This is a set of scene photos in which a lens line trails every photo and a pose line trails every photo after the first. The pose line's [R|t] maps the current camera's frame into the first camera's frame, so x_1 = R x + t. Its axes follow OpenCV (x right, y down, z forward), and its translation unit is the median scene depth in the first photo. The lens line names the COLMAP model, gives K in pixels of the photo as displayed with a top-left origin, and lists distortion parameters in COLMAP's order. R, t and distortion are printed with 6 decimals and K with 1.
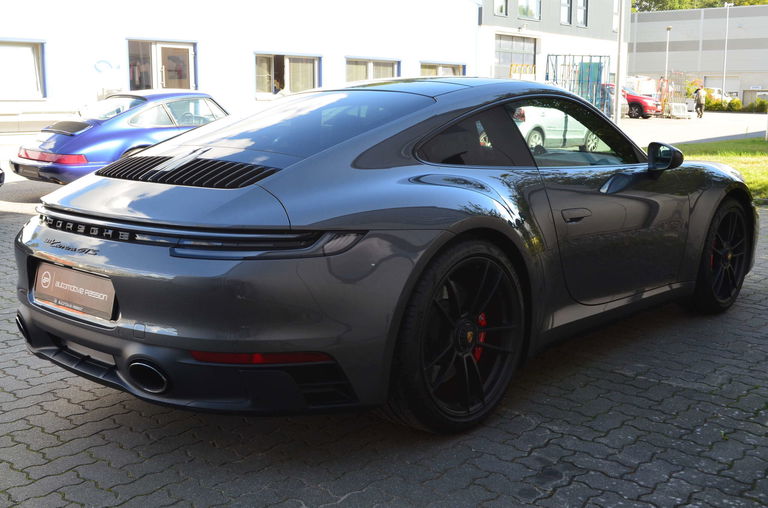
lens RADIAL K [[864.2, 0, 383.8], [0, 864.2, 254.0], [0, 0, 1]] dist [-0.061083, 0.000000]
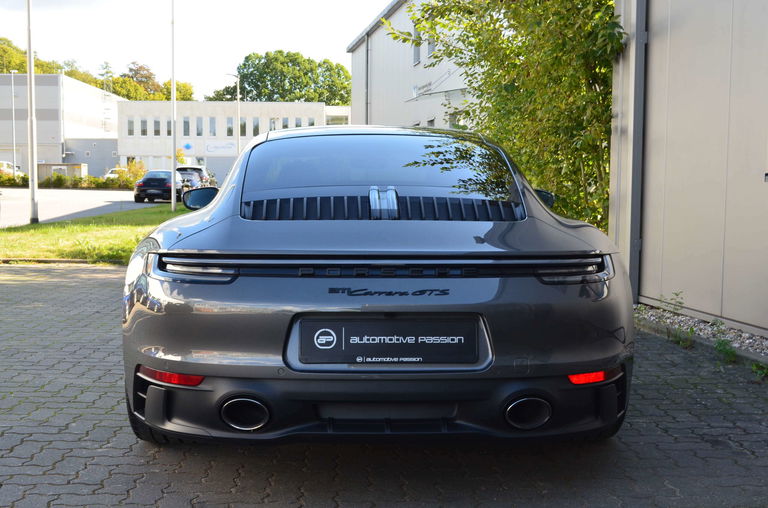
lens RADIAL K [[986.5, 0, 383.9], [0, 986.5, 254.3], [0, 0, 1]] dist [-0.065627, 0.000000]
pose [[0.719539, -0.050857, 0.692588, -0.943831], [0.119212, 0.991556, -0.051040, 0.008756], [-0.684144, 0.119290, 0.719526, 0.267075]]
